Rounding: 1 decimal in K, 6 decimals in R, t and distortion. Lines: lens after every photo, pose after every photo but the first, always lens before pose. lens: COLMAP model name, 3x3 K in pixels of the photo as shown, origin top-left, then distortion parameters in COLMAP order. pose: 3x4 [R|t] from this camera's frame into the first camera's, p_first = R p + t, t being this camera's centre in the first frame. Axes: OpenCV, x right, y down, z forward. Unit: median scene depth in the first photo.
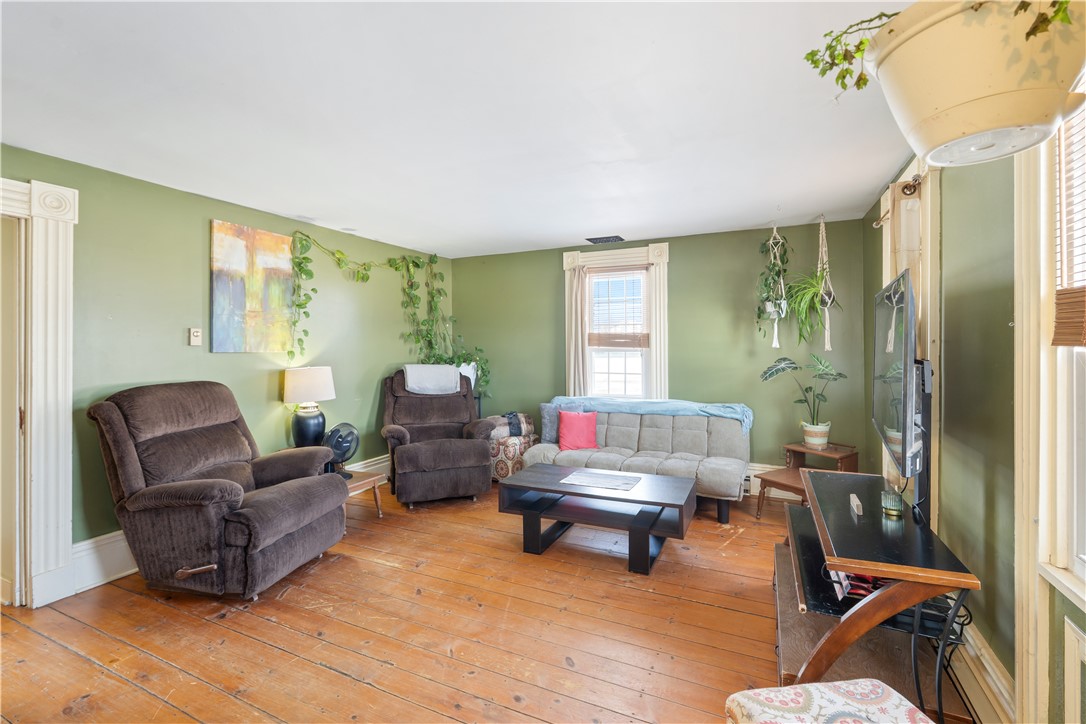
lens RADIAL K [[482.8, 0, 540.5], [0, 482.8, 344.0], [0, 0, 1]] dist [-0.000833, -0.000115]
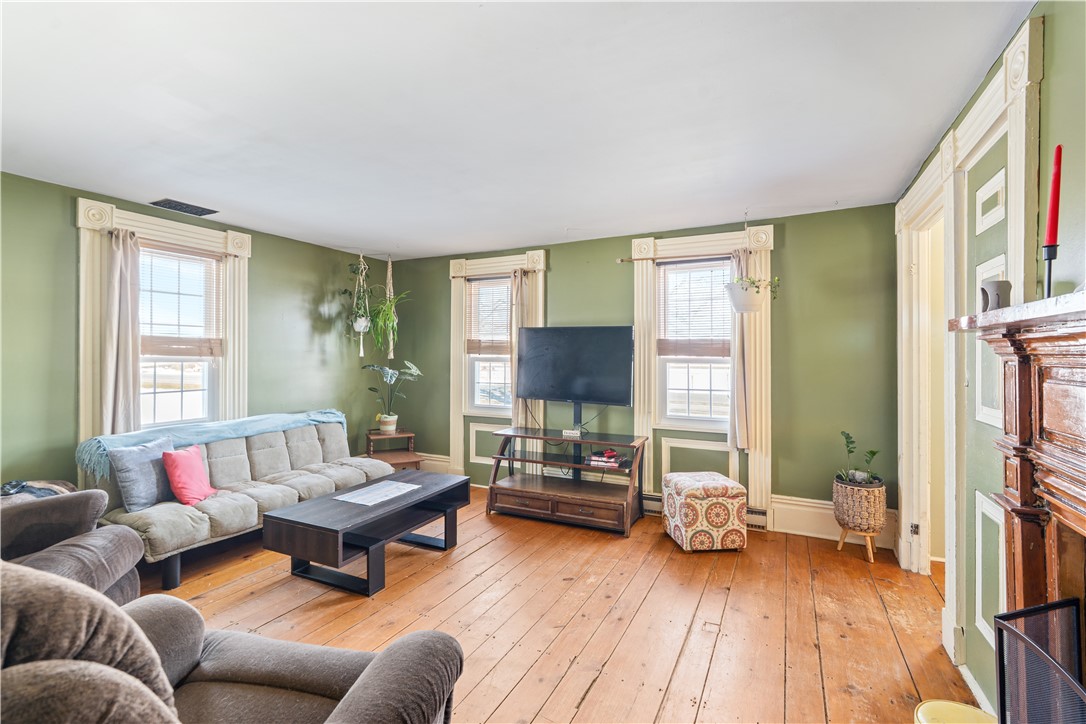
lens RADIAL K [[482.8, 0, 542.5], [0, 482.8, 357.6], [0, 0, 1]] dist [-0.000833, -0.000115]
pose [[0.046471, -0.000905, 0.998919, -0.570725], [-0.003265, 0.999994, 0.001058, 0.006700], [-0.998914, -0.003310, 0.046468, 0.431261]]
